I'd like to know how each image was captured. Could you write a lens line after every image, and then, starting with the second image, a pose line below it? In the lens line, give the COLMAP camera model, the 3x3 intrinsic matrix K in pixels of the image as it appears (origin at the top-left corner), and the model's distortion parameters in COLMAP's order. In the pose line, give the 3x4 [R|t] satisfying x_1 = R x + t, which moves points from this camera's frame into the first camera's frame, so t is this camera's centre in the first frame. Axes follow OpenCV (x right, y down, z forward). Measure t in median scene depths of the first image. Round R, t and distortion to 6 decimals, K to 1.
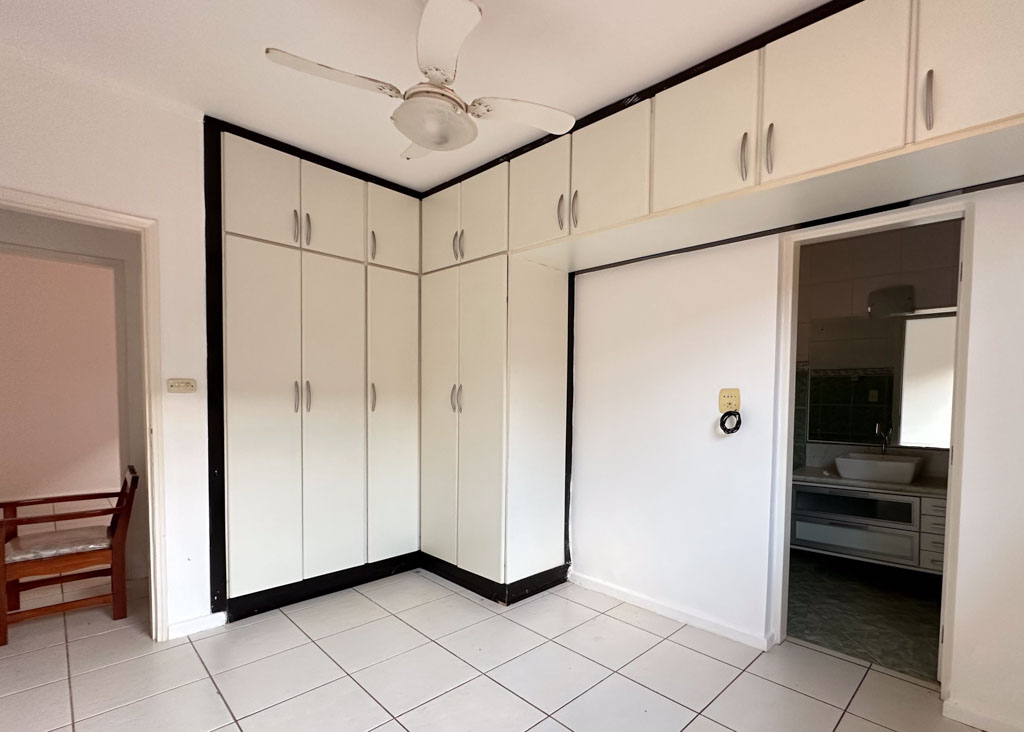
lens RADIAL K [[487.2, 0, 584.8], [0, 487.2, 422.7], [0, 0, 1]] dist [-0.001308, -0.000428]
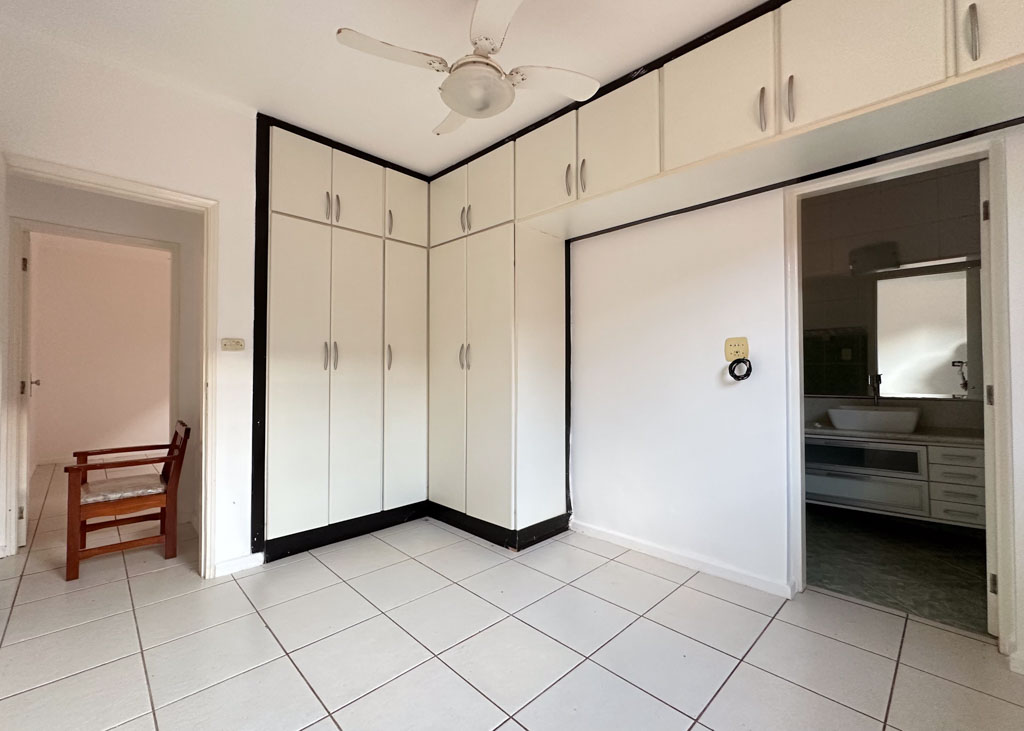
lens RADIAL K [[440.3, 0, 512.0], [0, 440.3, 365.5], [0, 0, 1]] dist [-0.002084, -0.000038]
pose [[0.997413, -0.016554, -0.069959, -0.109236], [0.012077, 0.997881, -0.063934, 0.041643], [0.070869, 0.062924, 0.995499, 0.037123]]
